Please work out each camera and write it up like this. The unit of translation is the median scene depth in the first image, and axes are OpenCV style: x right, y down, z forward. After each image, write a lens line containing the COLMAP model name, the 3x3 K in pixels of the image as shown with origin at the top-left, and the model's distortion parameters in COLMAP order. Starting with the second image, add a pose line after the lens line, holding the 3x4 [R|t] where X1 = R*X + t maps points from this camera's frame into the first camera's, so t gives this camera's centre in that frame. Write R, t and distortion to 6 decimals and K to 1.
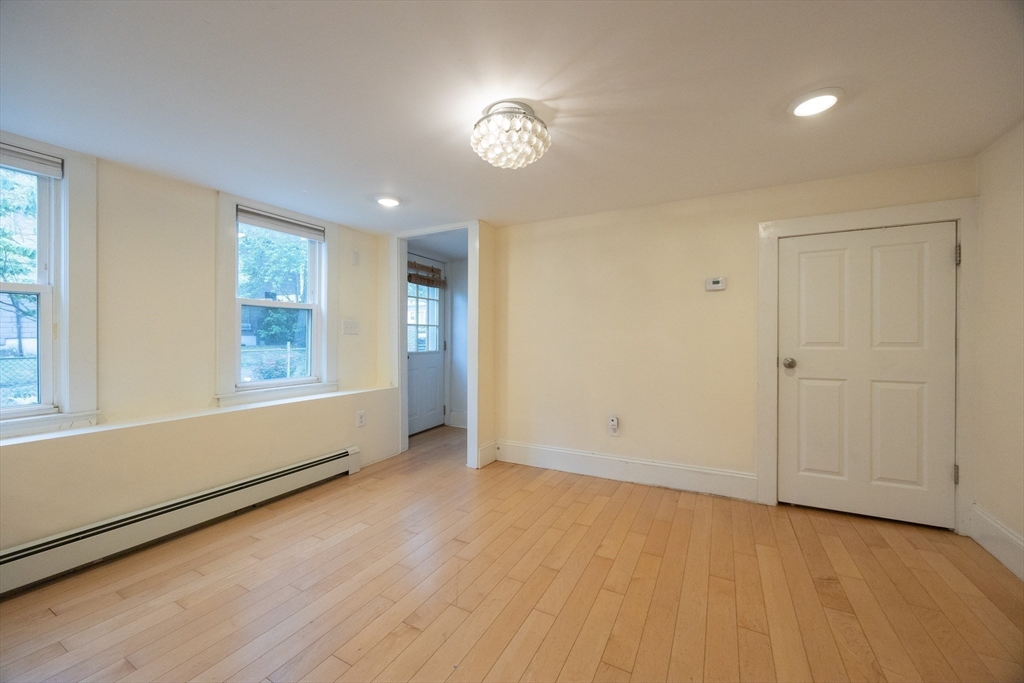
lens RADIAL K [[390.1, 0, 509.8], [0, 390.1, 342.9], [0, 0, 1]] dist [0.000128, 0.000098]
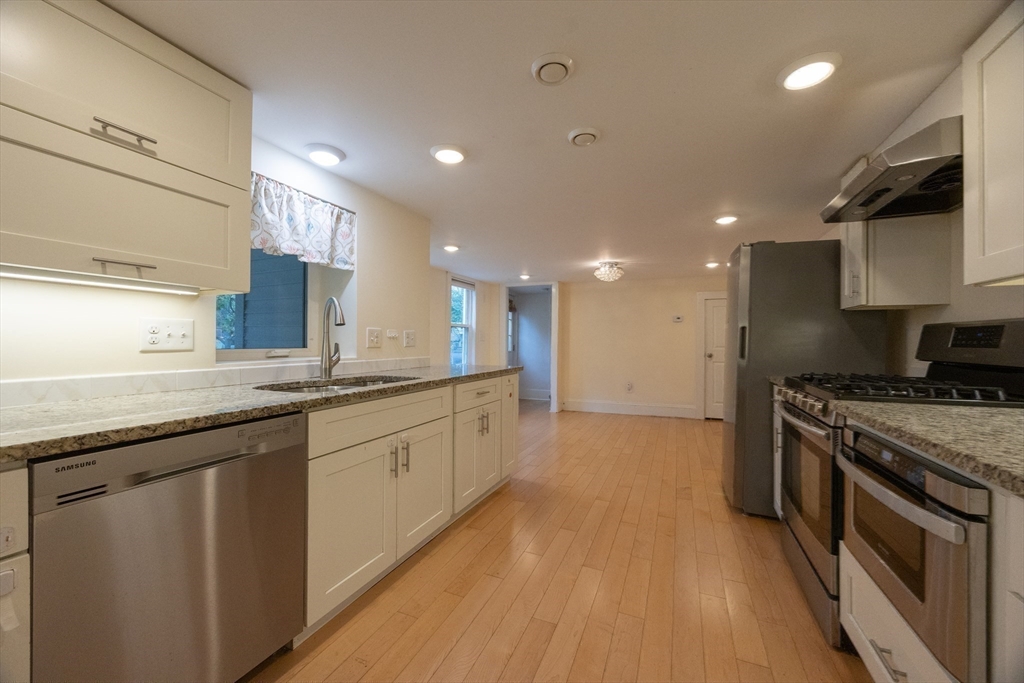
lens RADIAL K [[390.1, 0, 509.8], [0, 390.1, 342.9], [0, 0, 1]] dist [0.000128, 0.000098]
pose [[0.997637, 0.007792, 0.068260, -0.453451], [-0.006691, 0.999844, -0.016345, 0.019285], [-0.068377, 0.015850, 0.997534, -0.902497]]
